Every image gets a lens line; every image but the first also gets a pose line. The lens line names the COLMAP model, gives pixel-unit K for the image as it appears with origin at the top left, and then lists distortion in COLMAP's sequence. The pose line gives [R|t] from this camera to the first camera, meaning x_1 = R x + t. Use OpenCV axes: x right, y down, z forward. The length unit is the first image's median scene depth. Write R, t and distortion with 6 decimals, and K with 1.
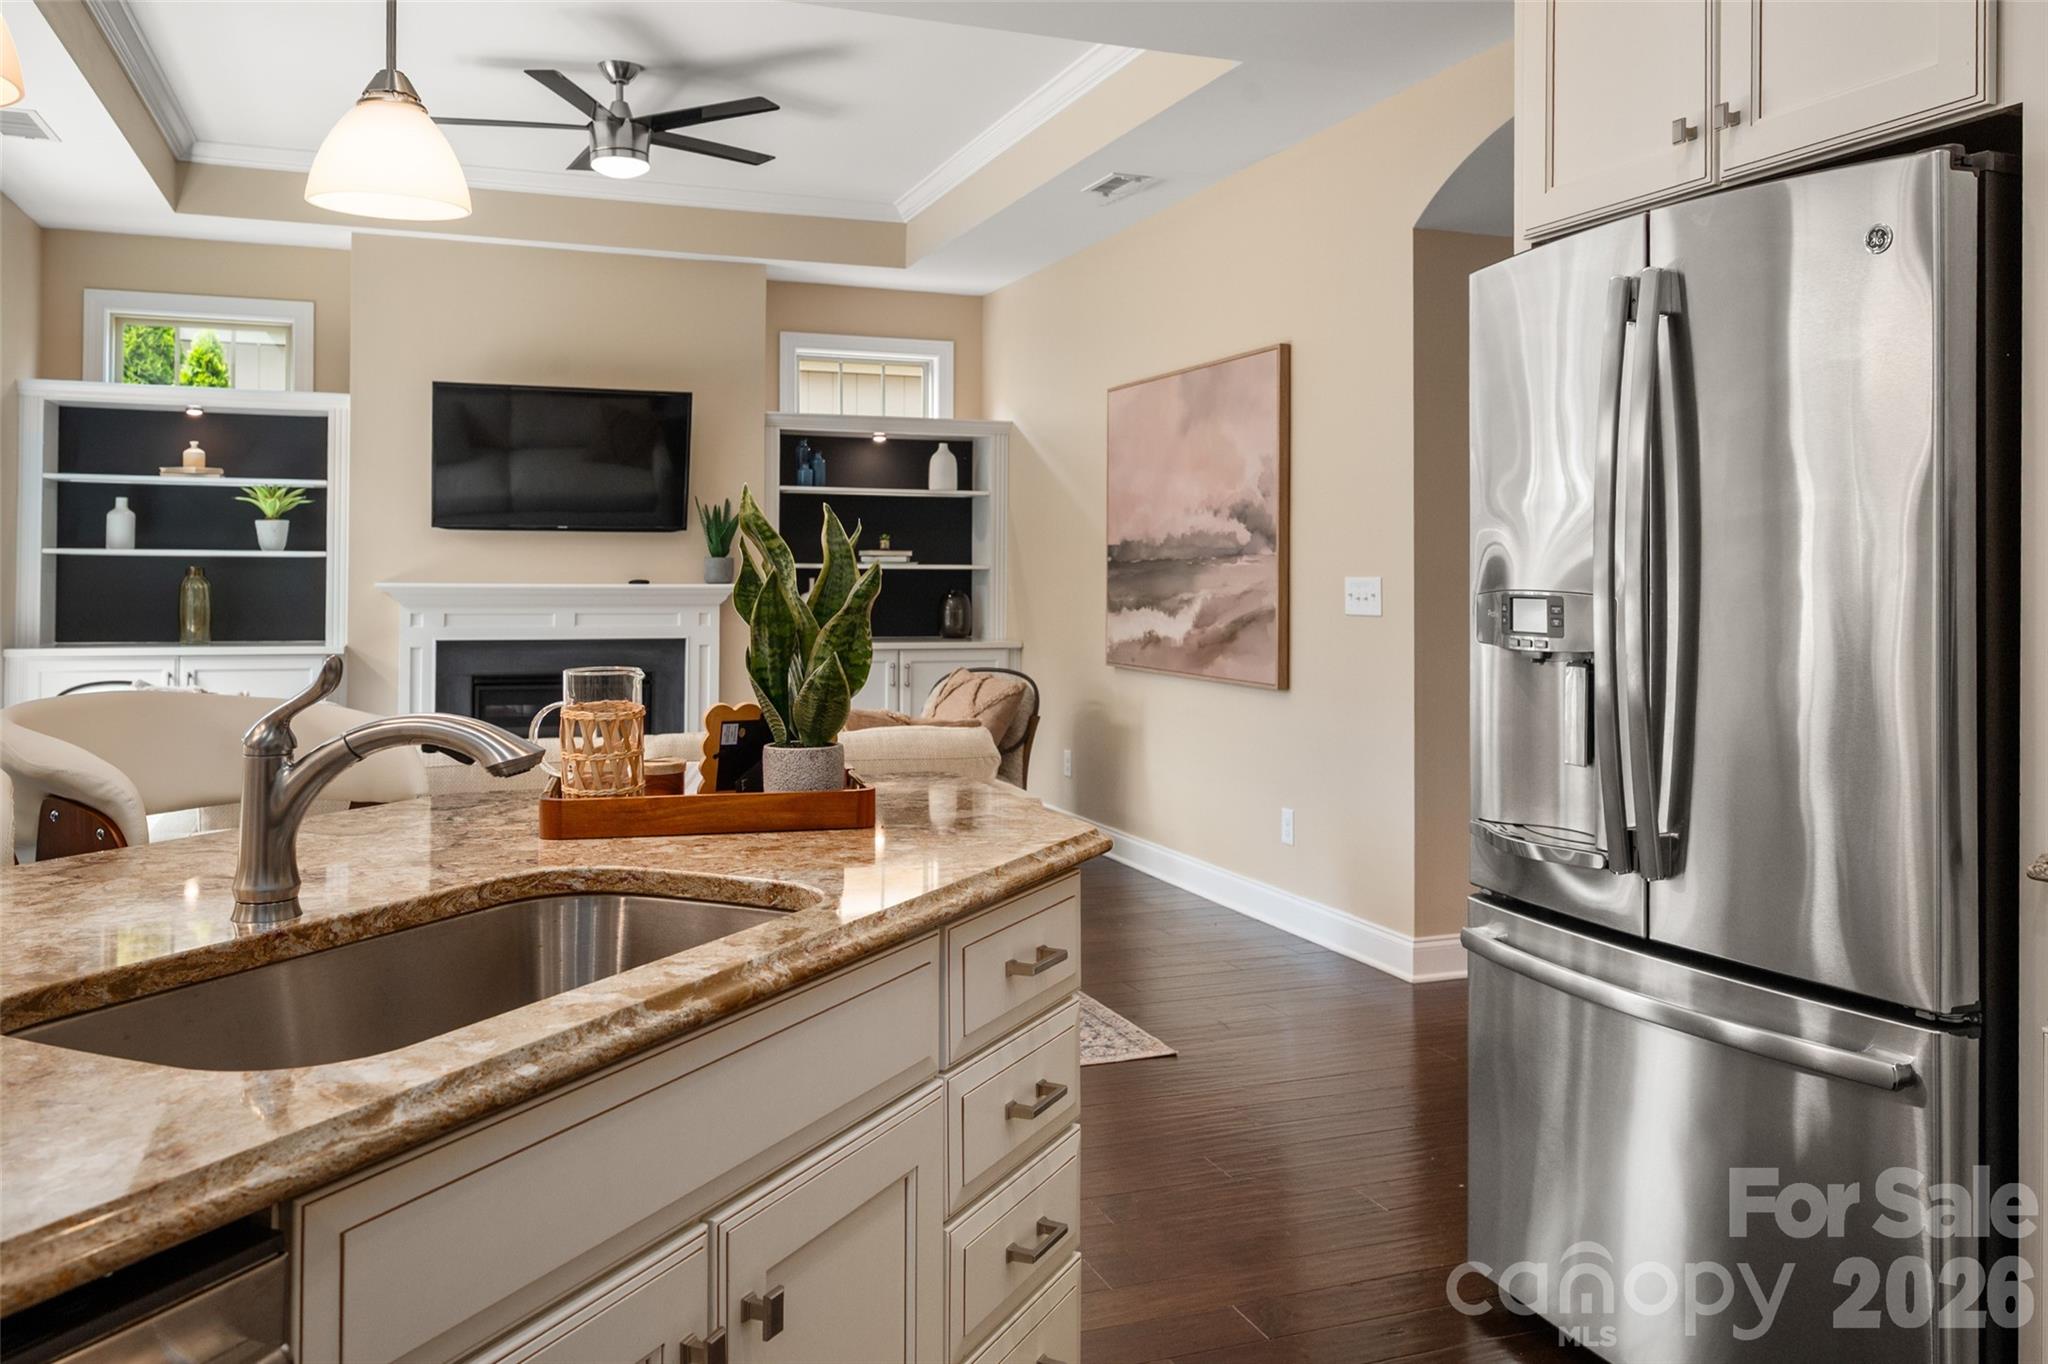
lens RADIAL K [[1597.7, 0, 1039.6], [0, 1597.7, 554.2], [0, 0, 1]] dist [-0.004827, 0.001220]
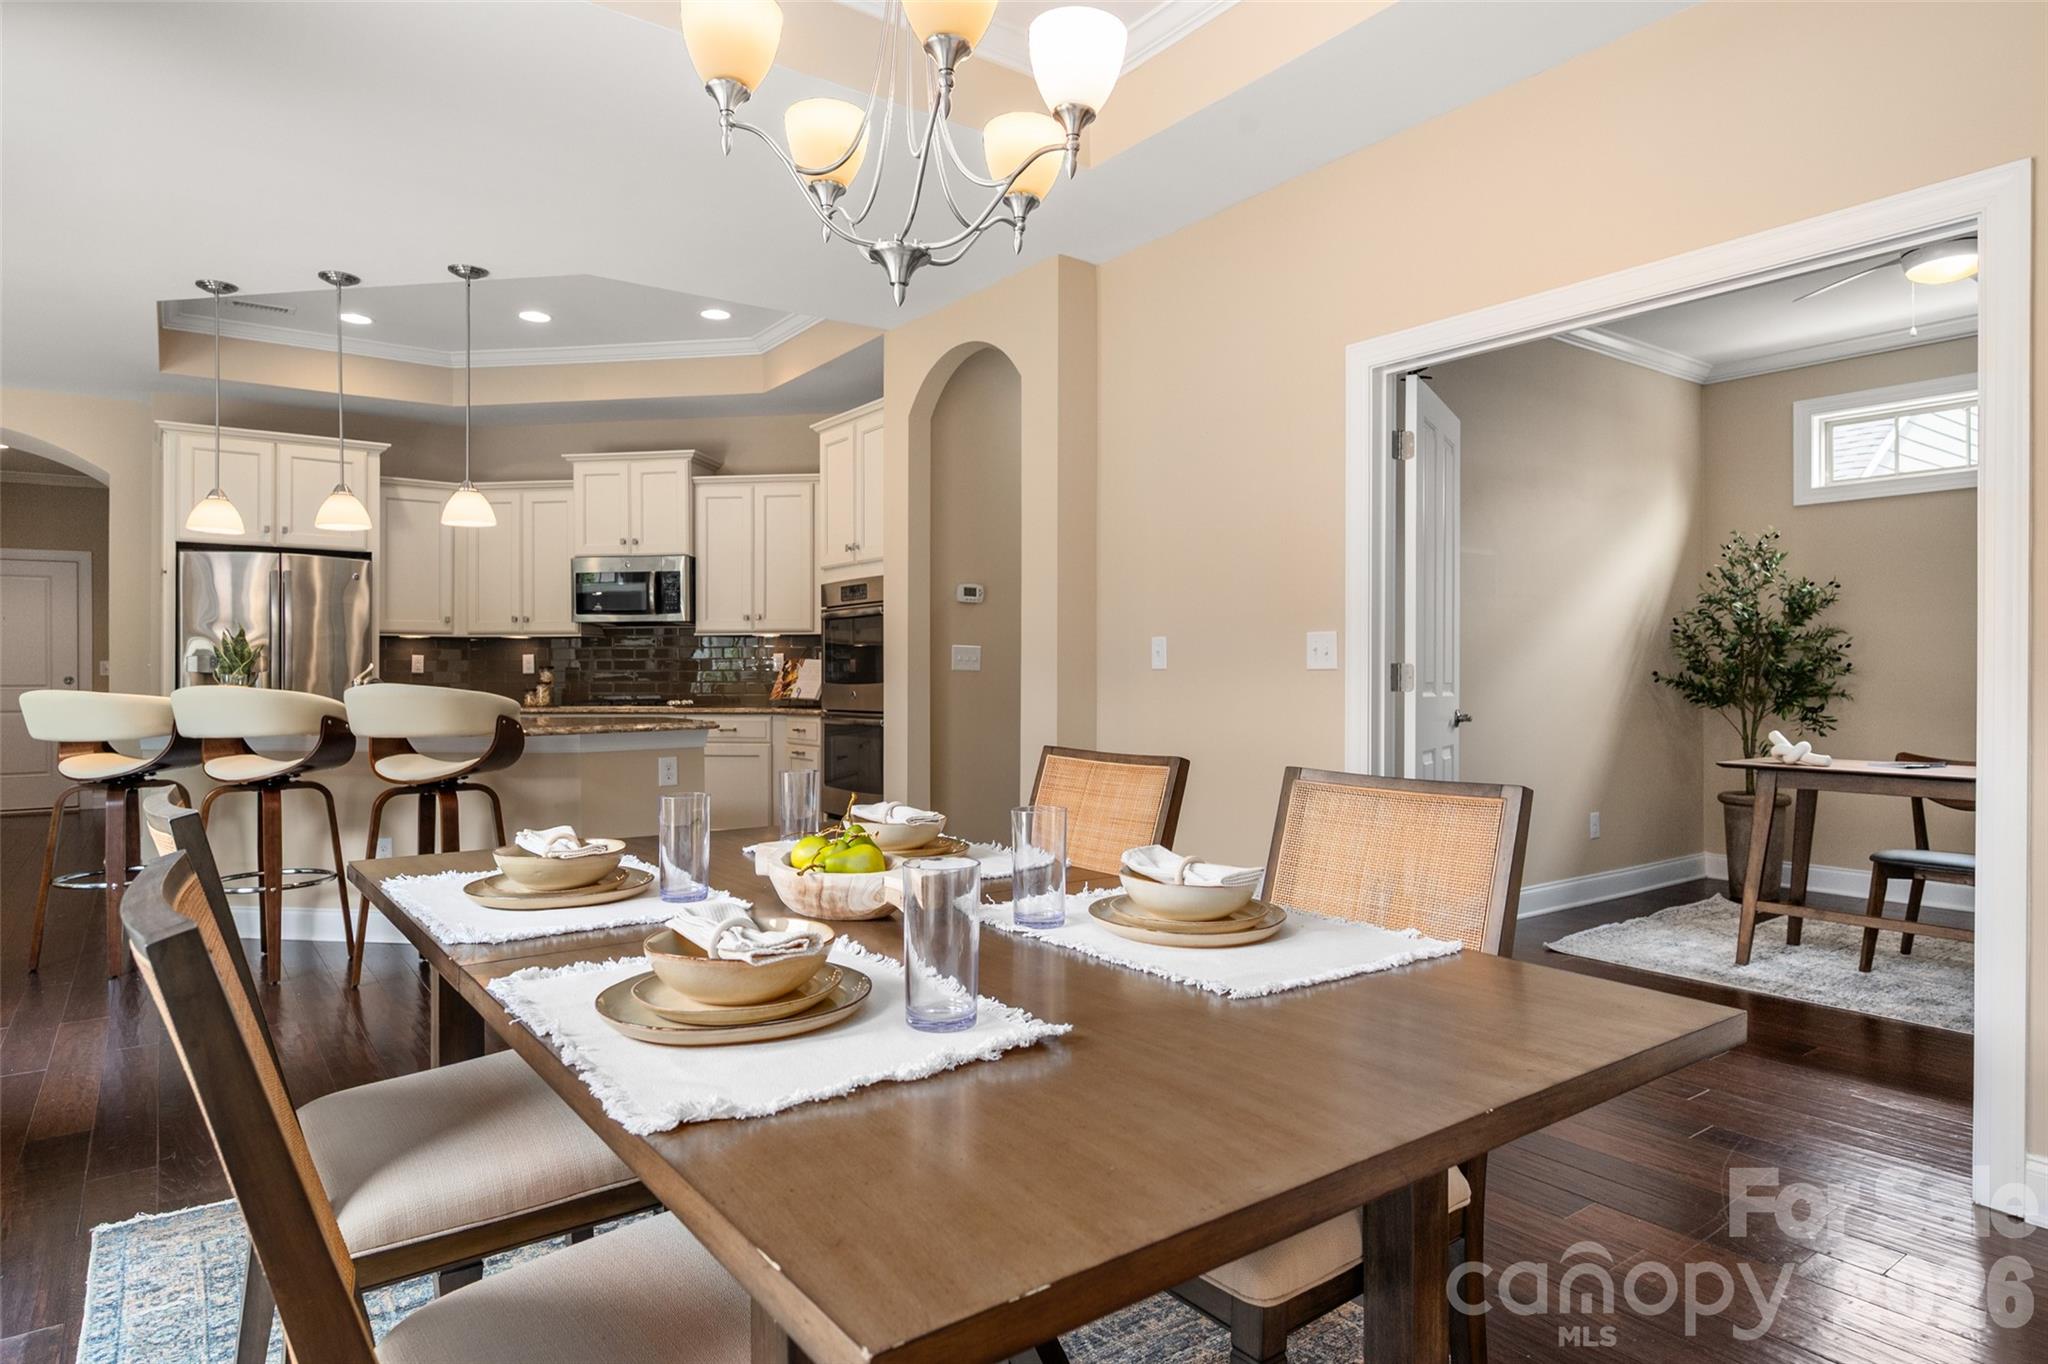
lens RADIAL K [[1196.8, 0, 1062.7], [0, 1196.8, 667.3], [0, 0, 1]] dist [-0.024886, 0.002589]
pose [[-0.283209, 0.000395, 0.959058, -0.933856], [-0.010299, 0.999941, -0.003453, 0.014210], [-0.959003, -0.010856, -0.283188, 0.006549]]
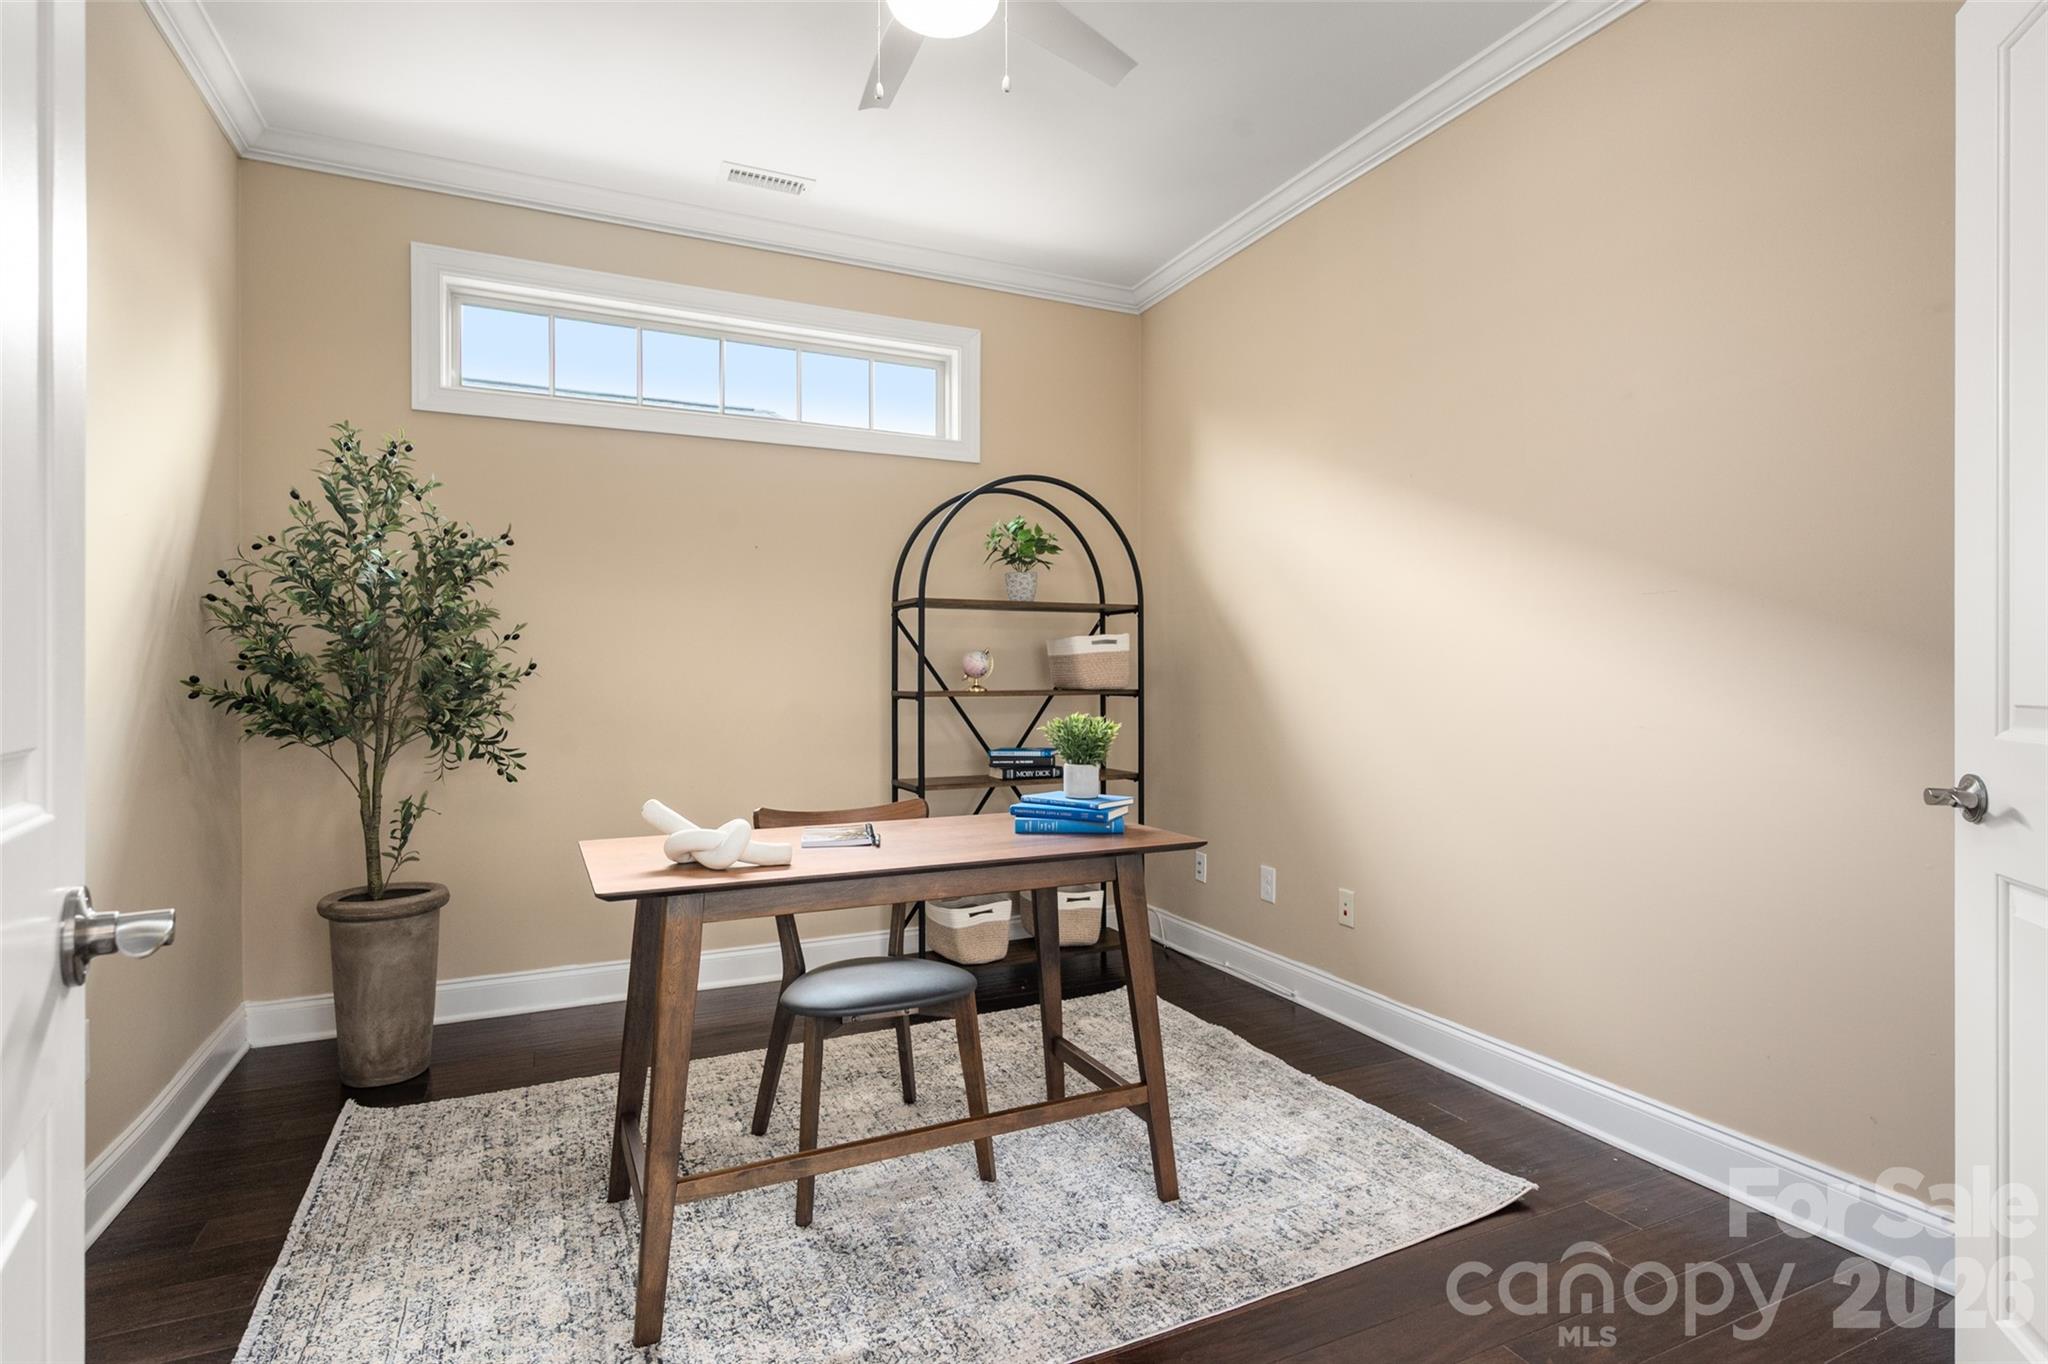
lens RADIAL K [[989.5, 0, 1028.4], [0, 989.5, 675.2], [0, 0, 1]] dist [0.005544, -0.000931]
pose [[-0.997934, -0.002135, -0.064219, -0.484876], [-0.001490, 0.999948, -0.010093, 0.012322], [0.064237, -0.009976, -0.997885, -0.297162]]
